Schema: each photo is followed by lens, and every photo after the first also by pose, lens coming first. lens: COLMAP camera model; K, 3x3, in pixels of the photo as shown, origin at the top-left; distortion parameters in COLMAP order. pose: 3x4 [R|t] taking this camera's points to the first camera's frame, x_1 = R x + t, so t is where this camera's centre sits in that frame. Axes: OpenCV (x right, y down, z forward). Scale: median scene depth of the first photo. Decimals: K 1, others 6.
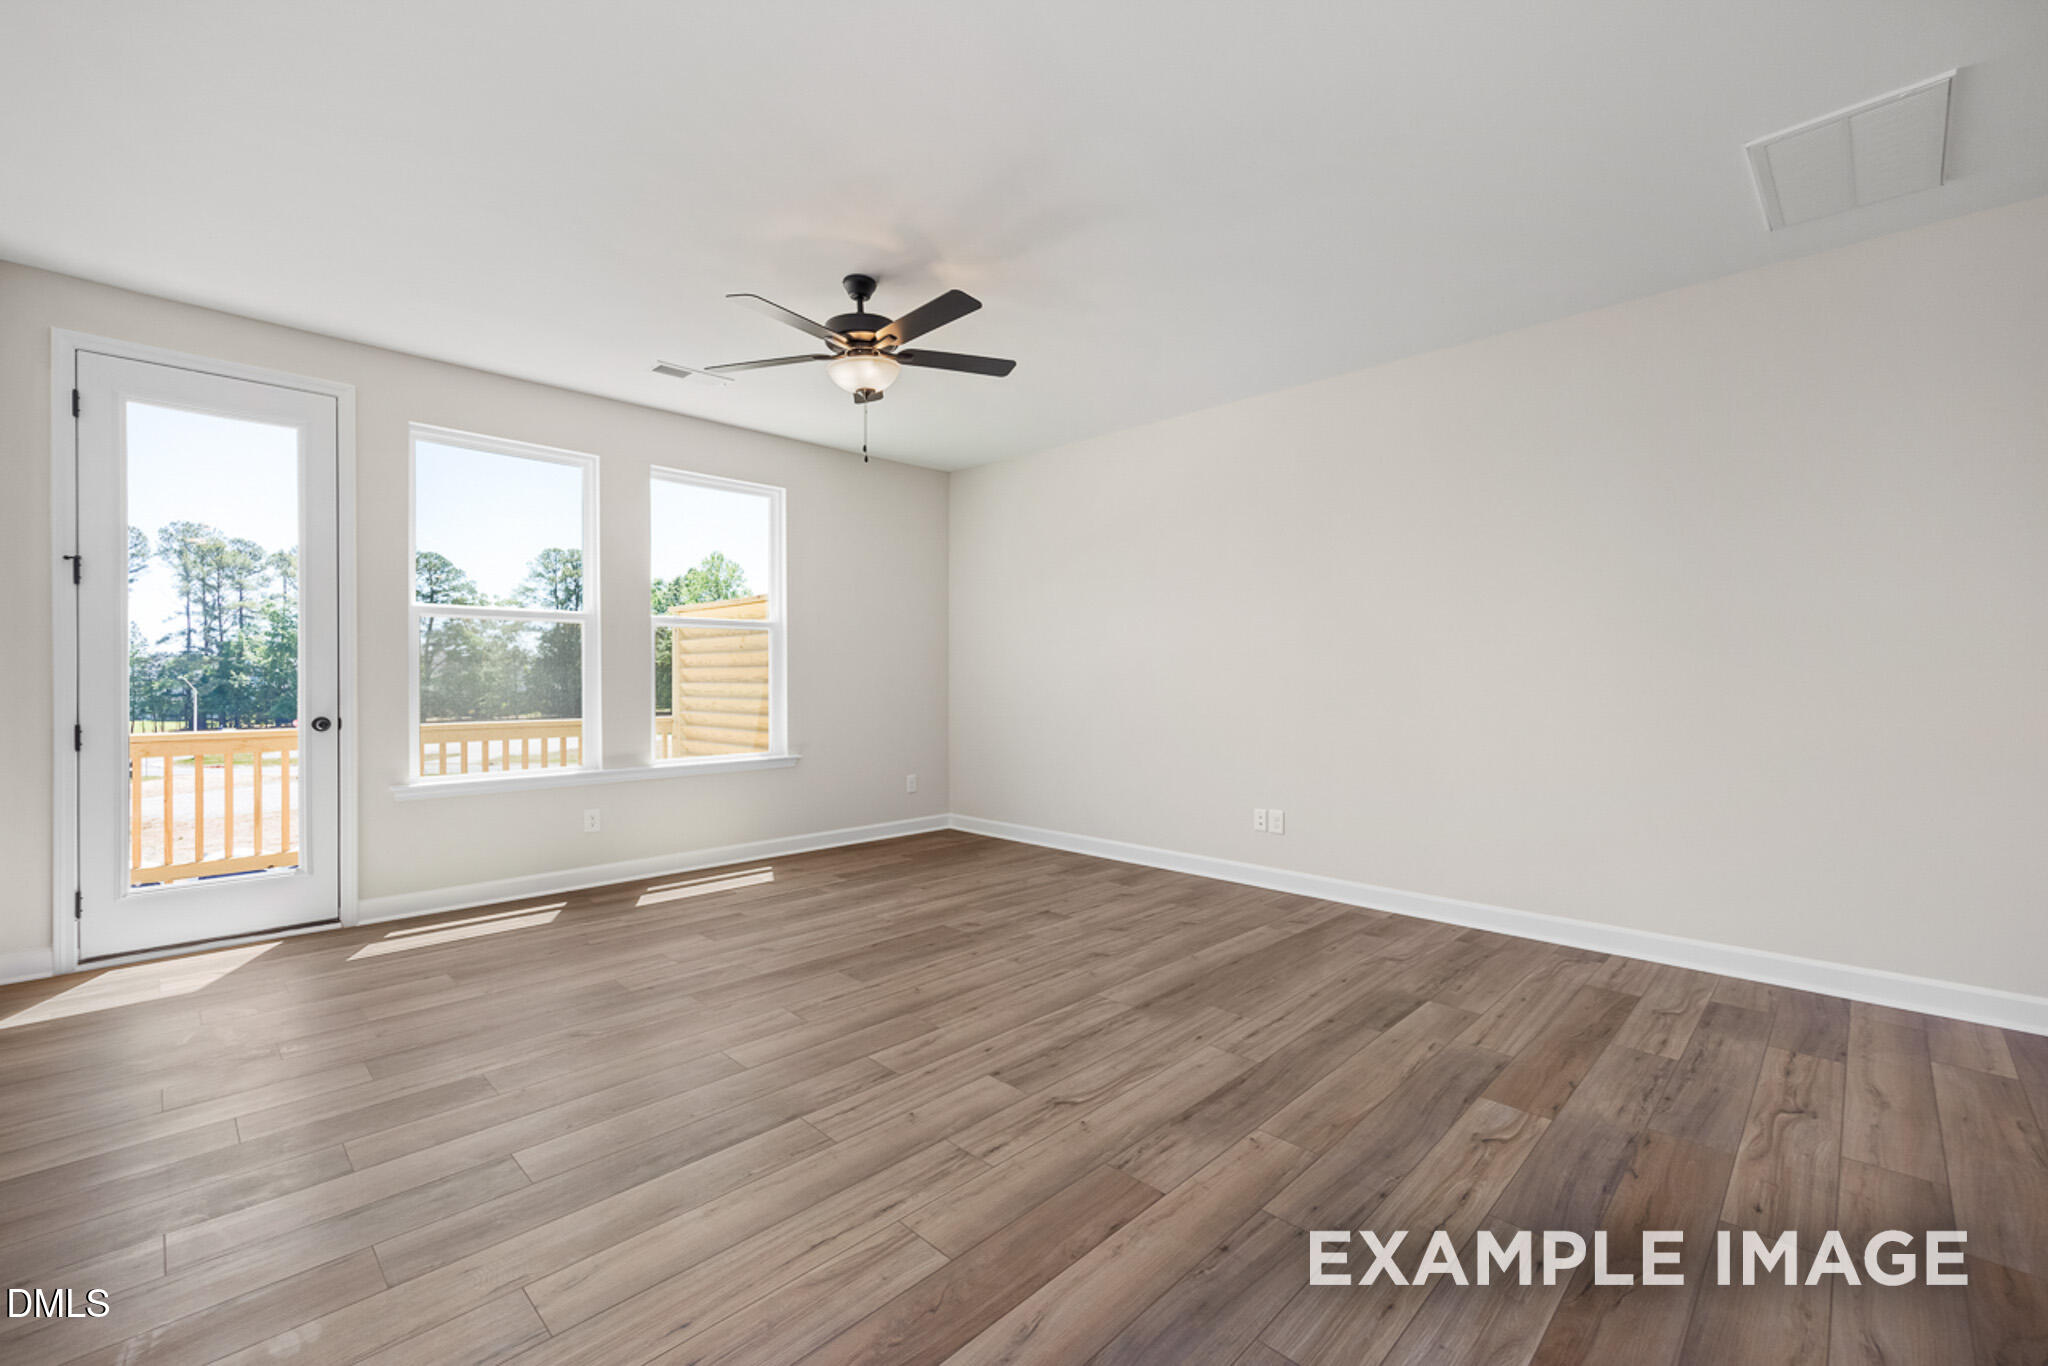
lens RADIAL K [[851.6, 0, 1018.6], [0, 851.6, 679.8], [0, 0, 1]] dist [0.000512, -0.000127]
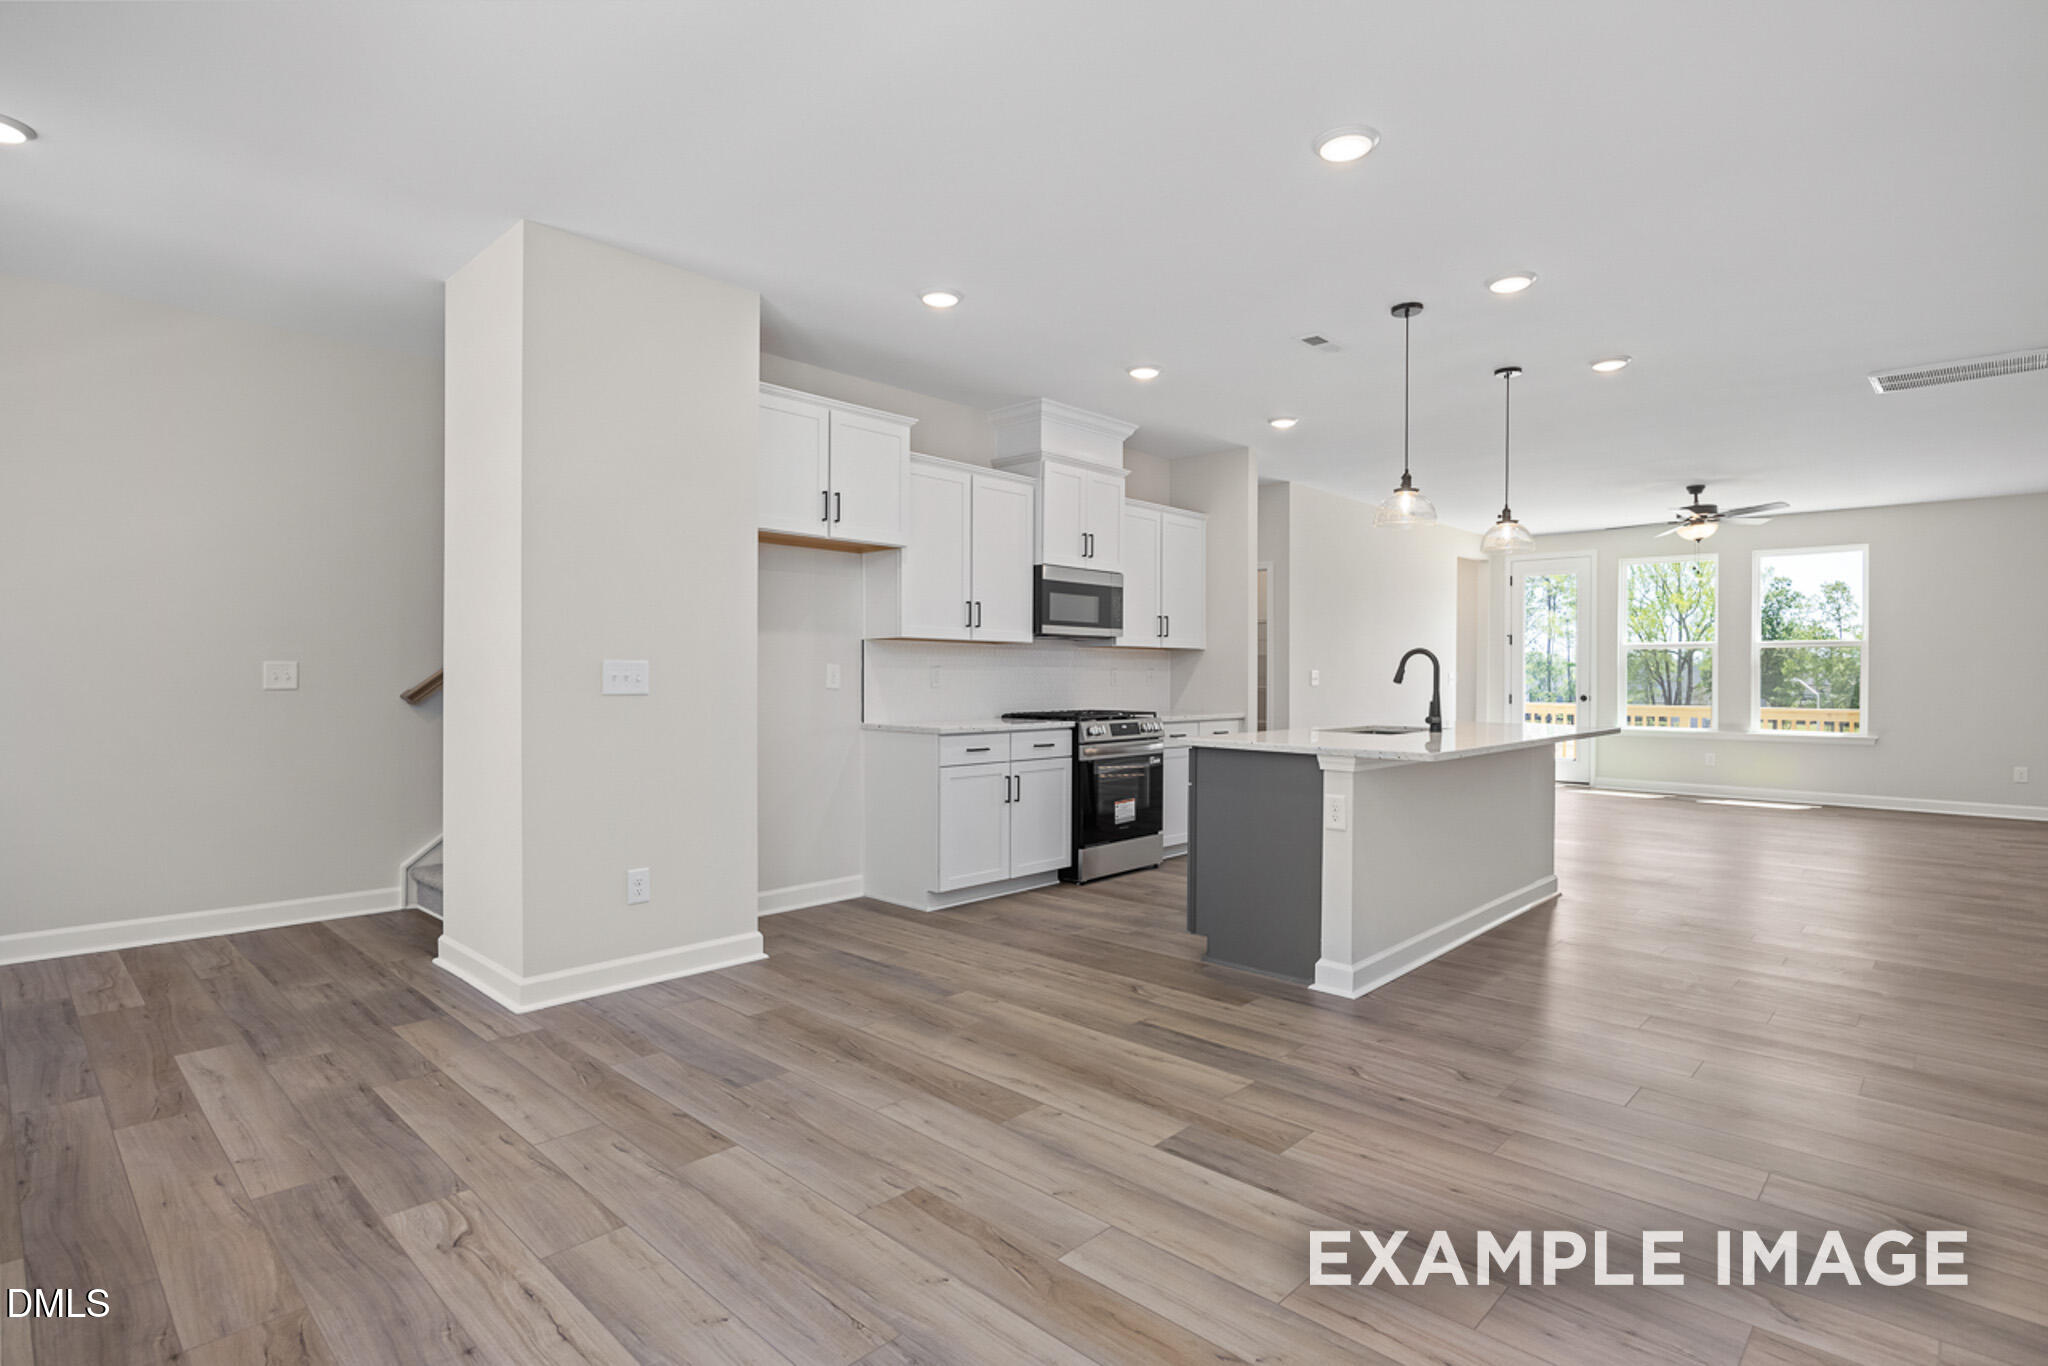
lens RADIAL K [[1020.7, 0, 1016.2], [0, 1020.7, 678.5], [0, 0, 1]] dist [-0.010973, -0.000286]
pose [[0.007606, 0.004883, -0.999959, 2.272236], [-0.009229, 0.999946, 0.004813, -0.001831], [0.999928, 0.009192, 0.007651, -0.662117]]
